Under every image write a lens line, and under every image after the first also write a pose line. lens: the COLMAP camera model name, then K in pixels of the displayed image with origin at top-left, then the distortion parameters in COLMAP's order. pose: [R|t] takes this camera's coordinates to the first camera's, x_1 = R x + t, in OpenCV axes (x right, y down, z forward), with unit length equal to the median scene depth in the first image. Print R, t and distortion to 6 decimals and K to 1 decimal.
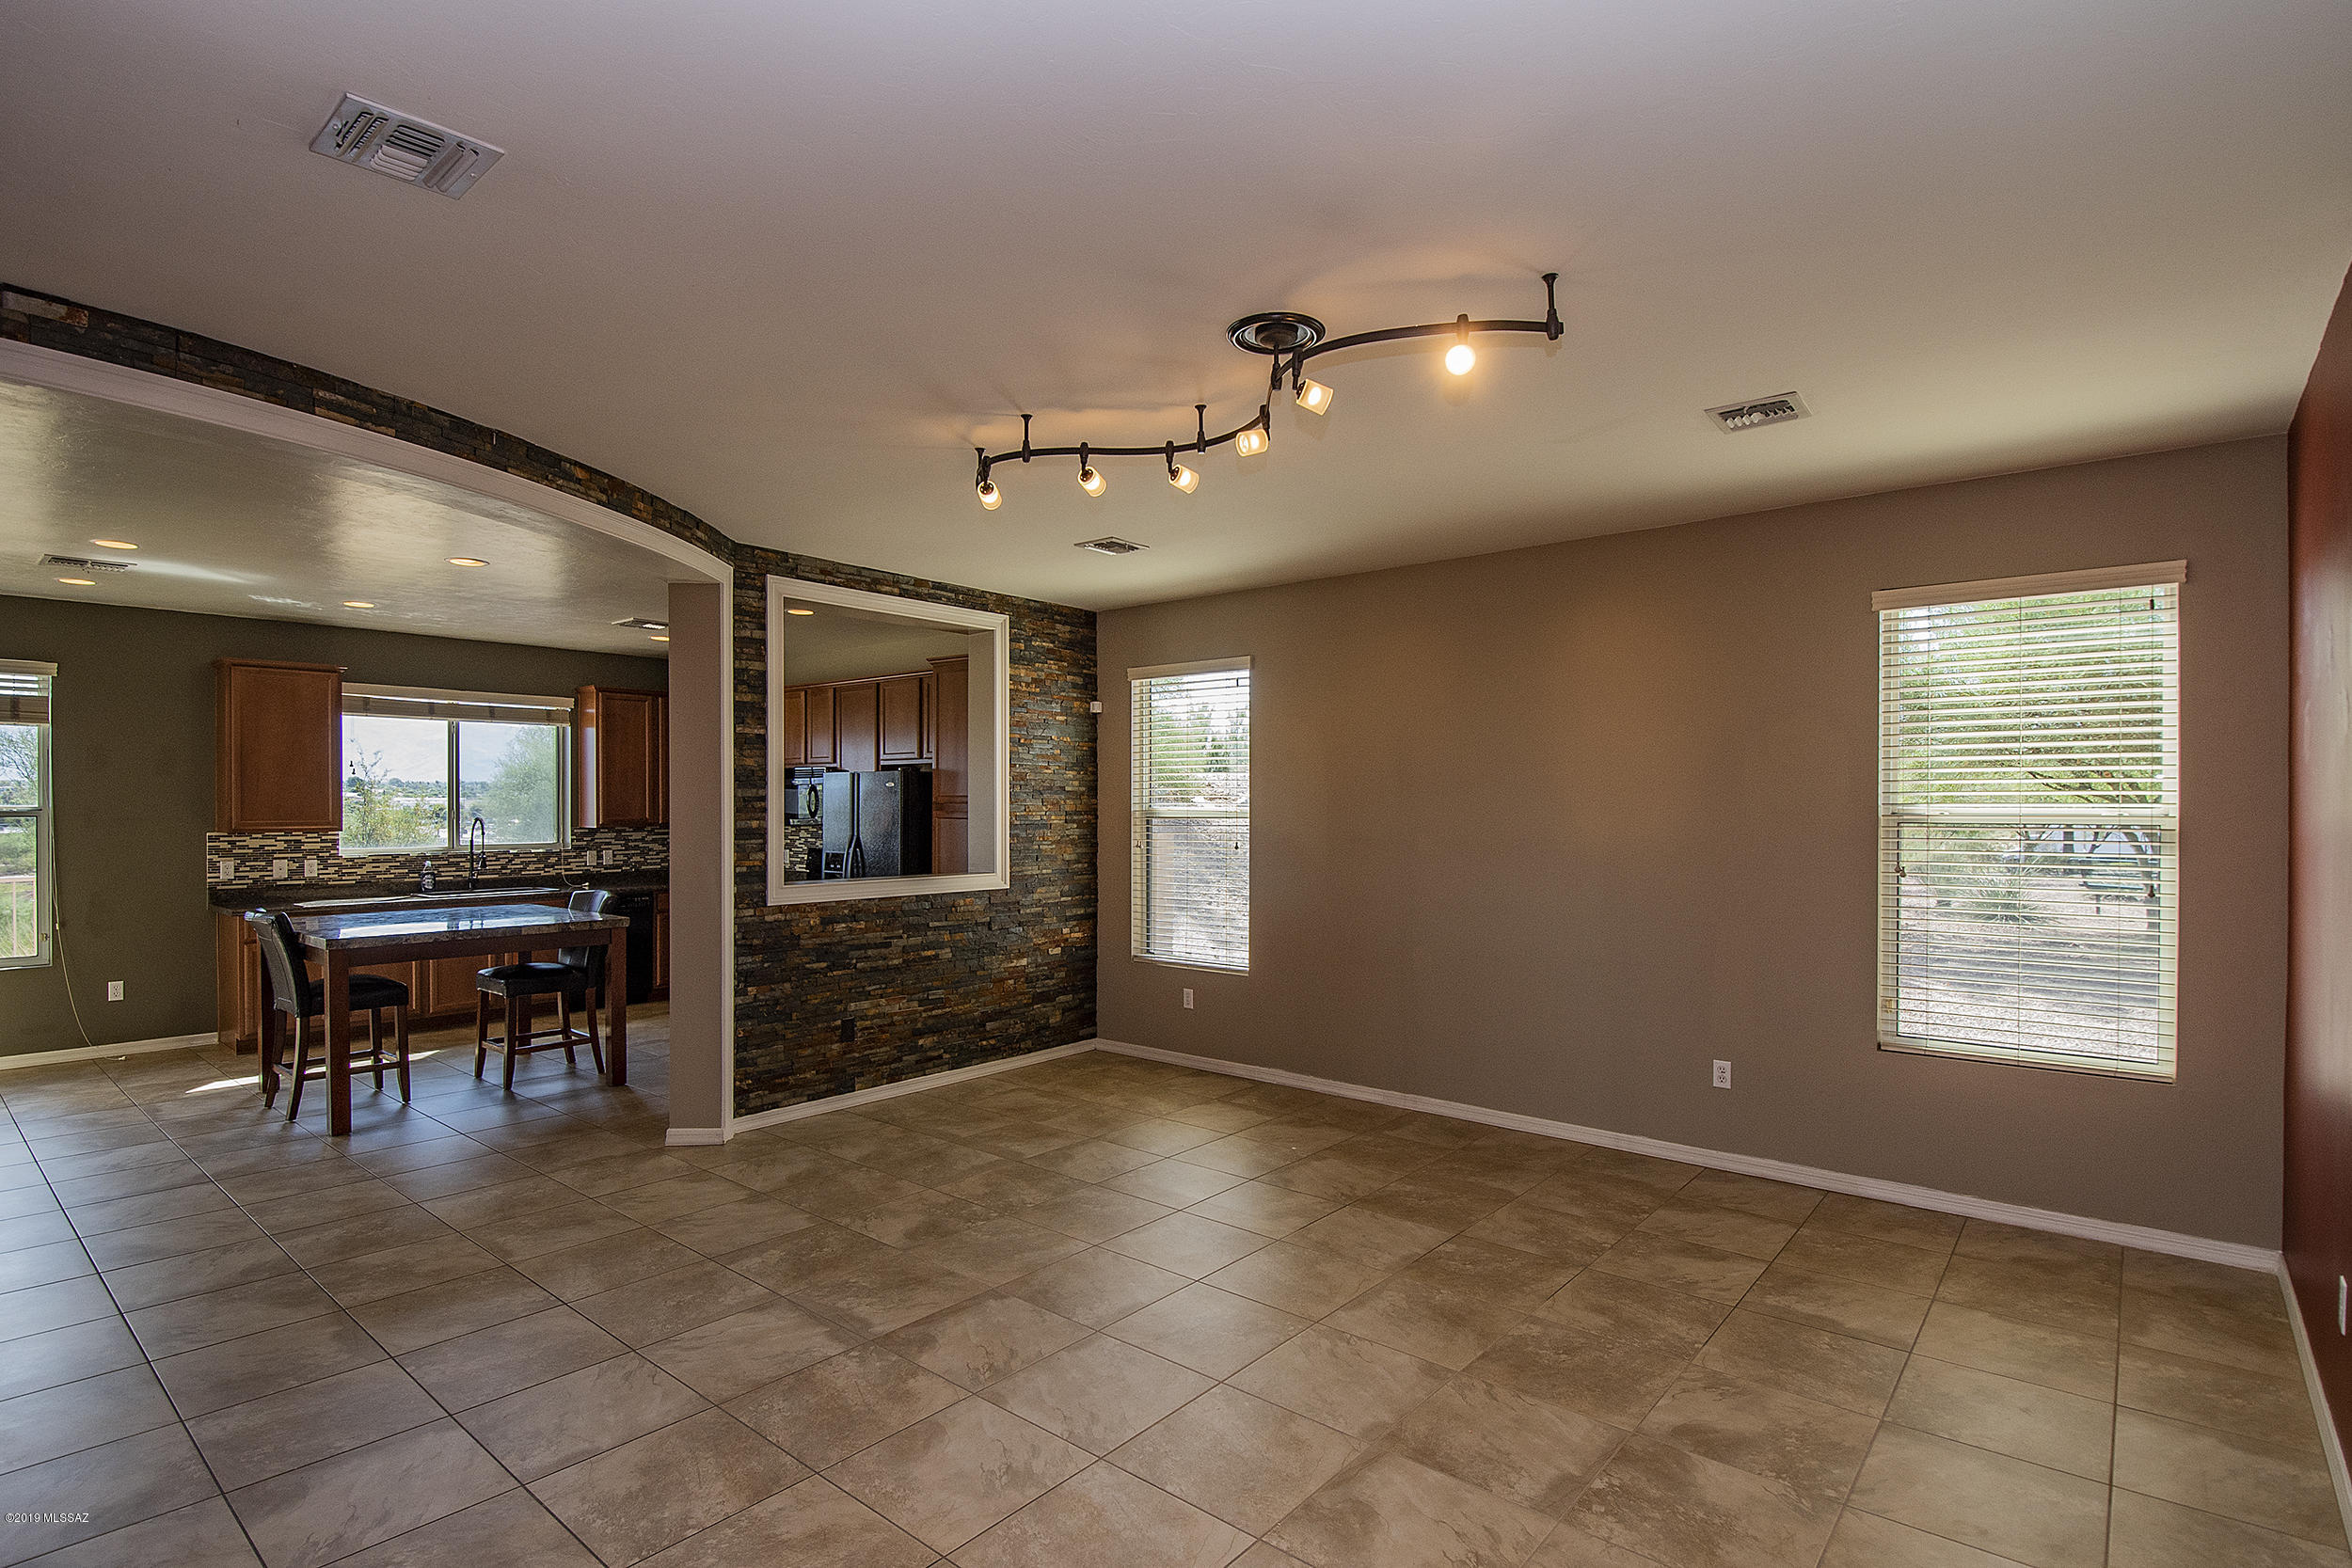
lens RADIAL K [[1138.5, 0, 1182.6], [0, 1138.5, 810.2], [0, 0, 1]] dist [0.023646, -0.029905]
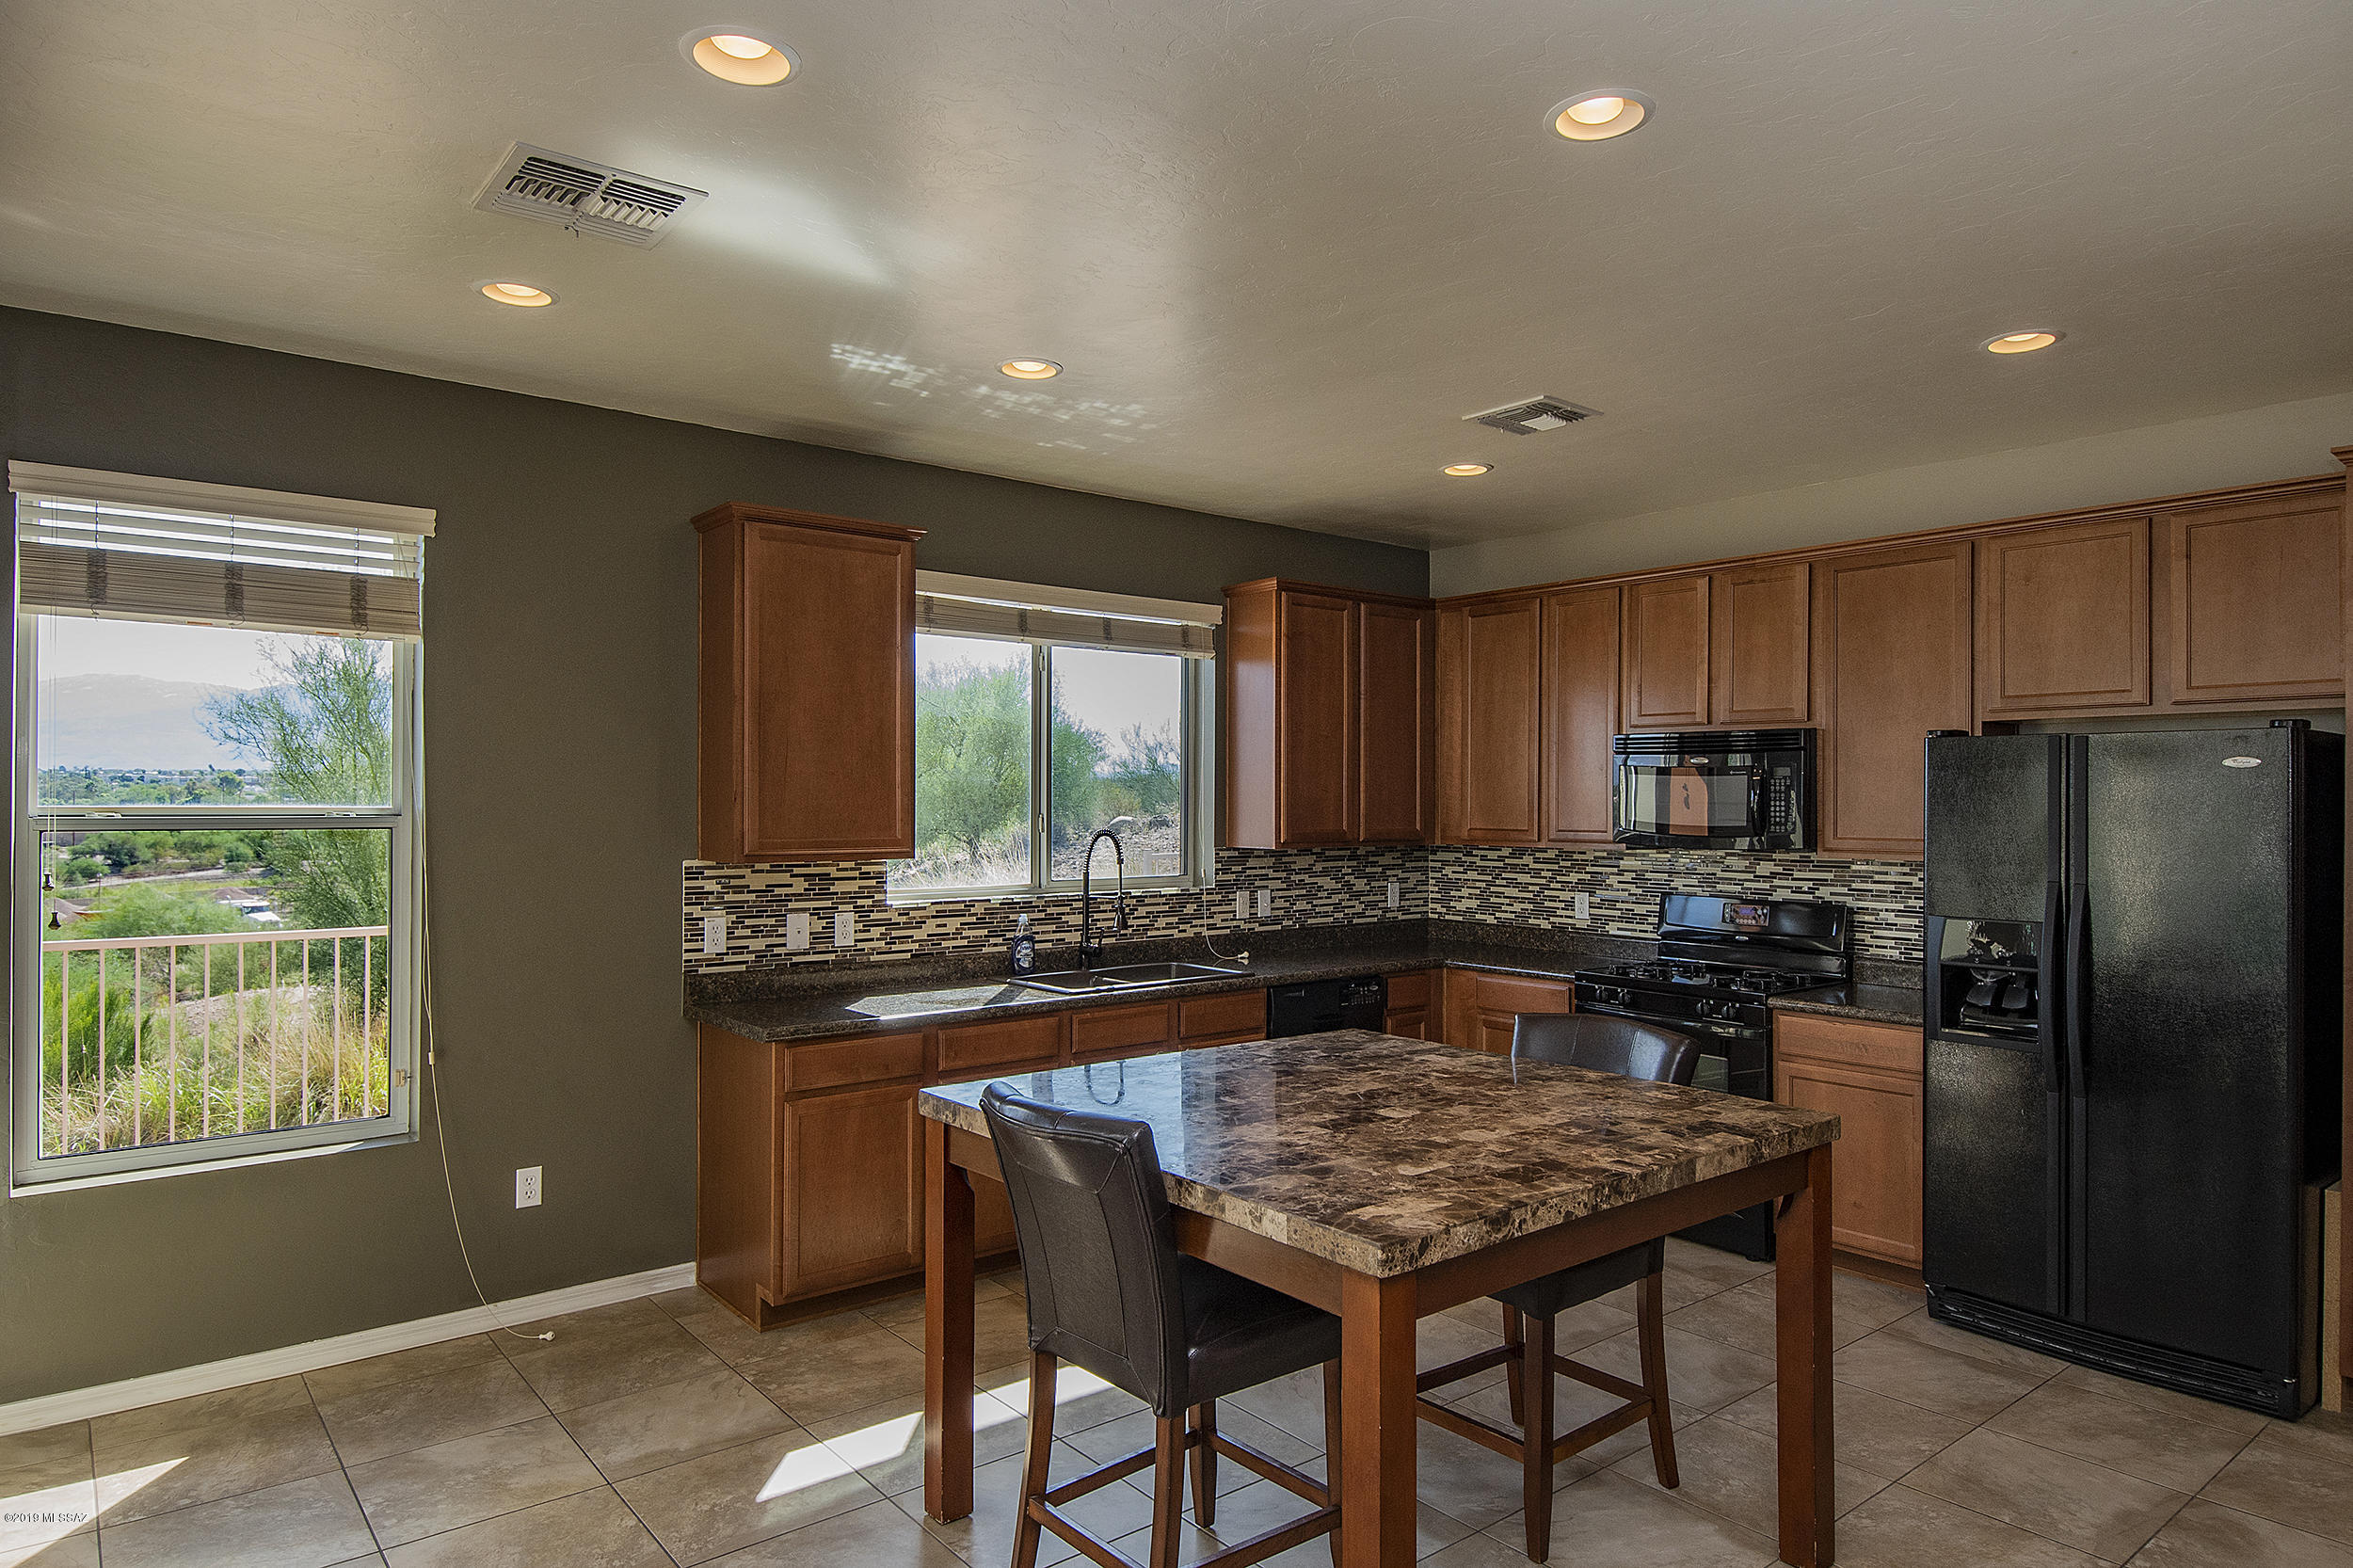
lens RADIAL K [[1398.6, 0, 1177.0], [0, 1398.6, 792.7], [0, 0, 1]] dist [0.003922, 0.000570]
pose [[0.981761, 0.002538, -0.190101, -0.594337], [-0.004397, 0.999947, -0.009359, -0.005761], [0.190067, 0.010025, 0.981720, 0.495258]]
